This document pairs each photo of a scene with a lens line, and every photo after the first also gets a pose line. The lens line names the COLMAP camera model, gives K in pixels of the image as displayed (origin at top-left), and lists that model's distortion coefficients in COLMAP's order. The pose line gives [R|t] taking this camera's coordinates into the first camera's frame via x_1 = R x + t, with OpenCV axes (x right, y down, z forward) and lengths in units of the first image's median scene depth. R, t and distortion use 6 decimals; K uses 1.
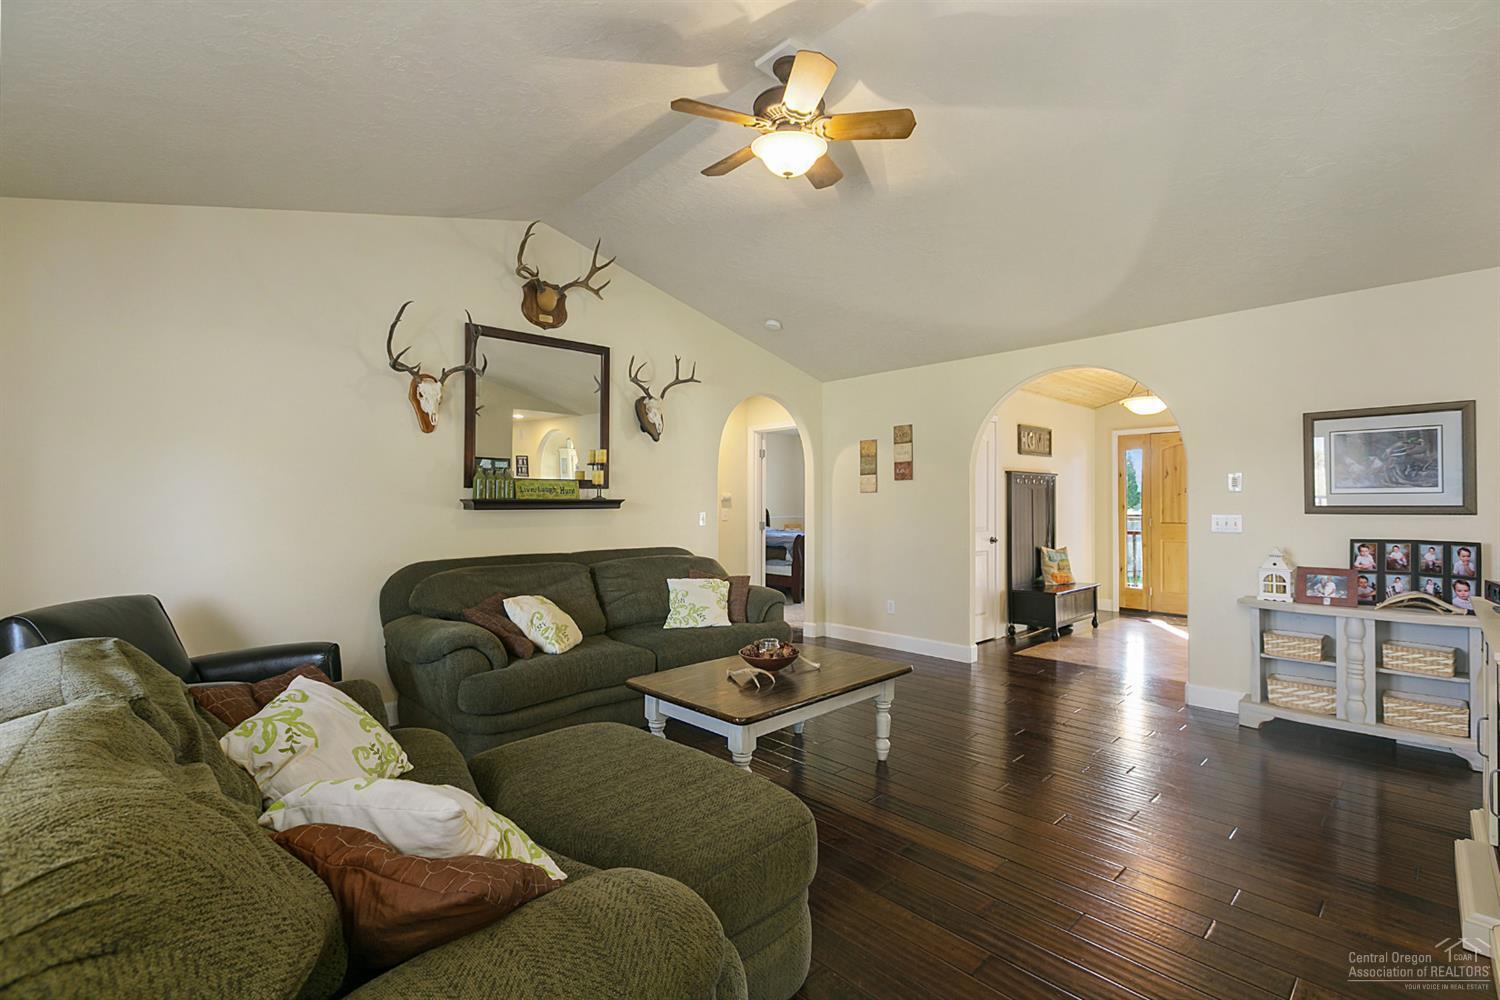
lens RADIAL K [[670.6, 0, 743.5], [0, 670.6, 492.0], [0, 0, 1]] dist [0.001333, -0.000466]
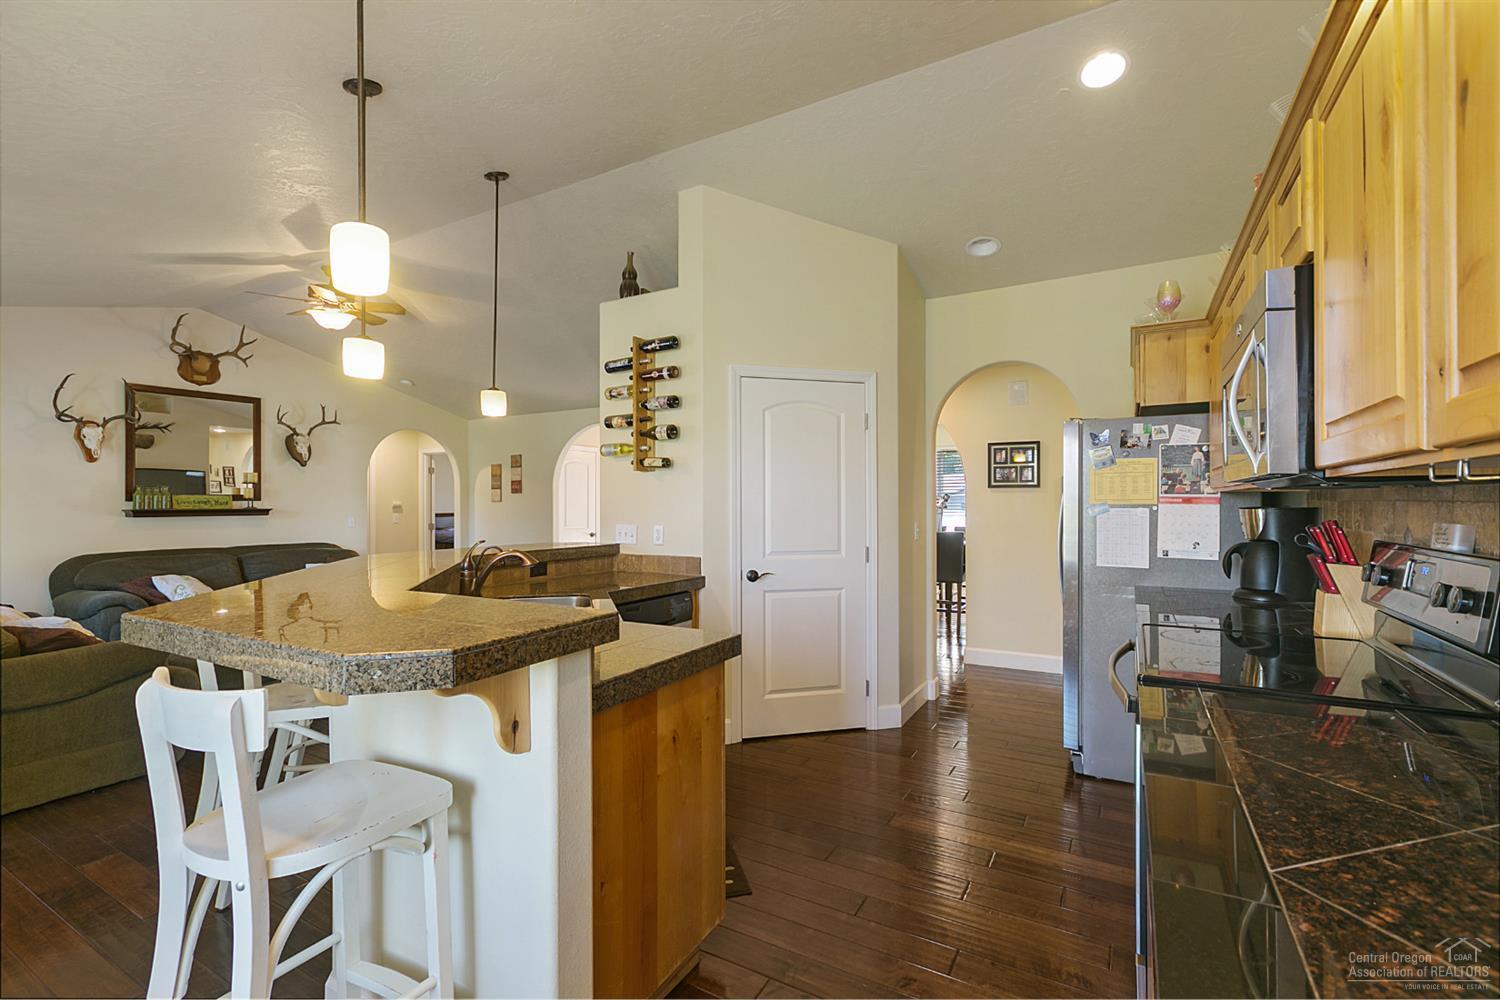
lens RADIAL K [[670.6, 0, 751.4], [0, 670.6, 503.4], [0, 0, 1]] dist [0.001333, -0.000466]
pose [[0.956503, -0.001840, 0.291716, 0.383577], [-0.002283, 0.999902, 0.013791, -0.022248], [-0.291713, -0.013857, 0.956406, -0.650133]]
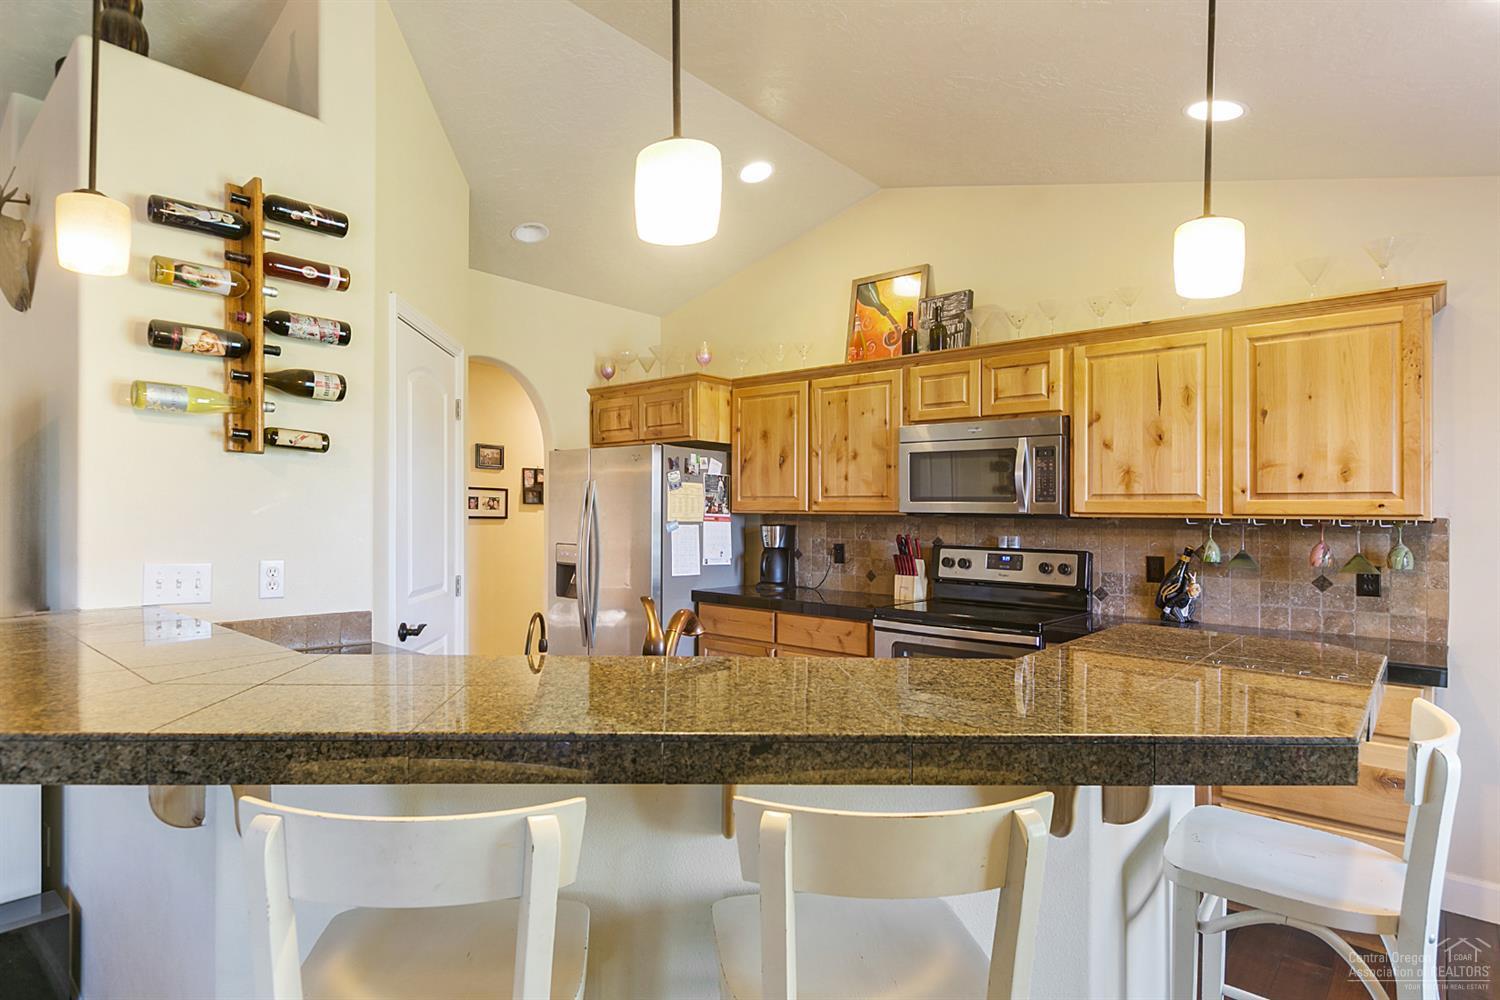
lens RADIAL K [[795.1, 0, 747.0], [0, 795.1, 515.7], [0, 0, 1]] dist [0.004362, 0.000468]
pose [[-0.090200, 0.002651, 0.995920, -0.441309], [-0.025661, 0.999658, -0.004985, -0.011404], [-0.995593, -0.026006, -0.090101, 0.534358]]
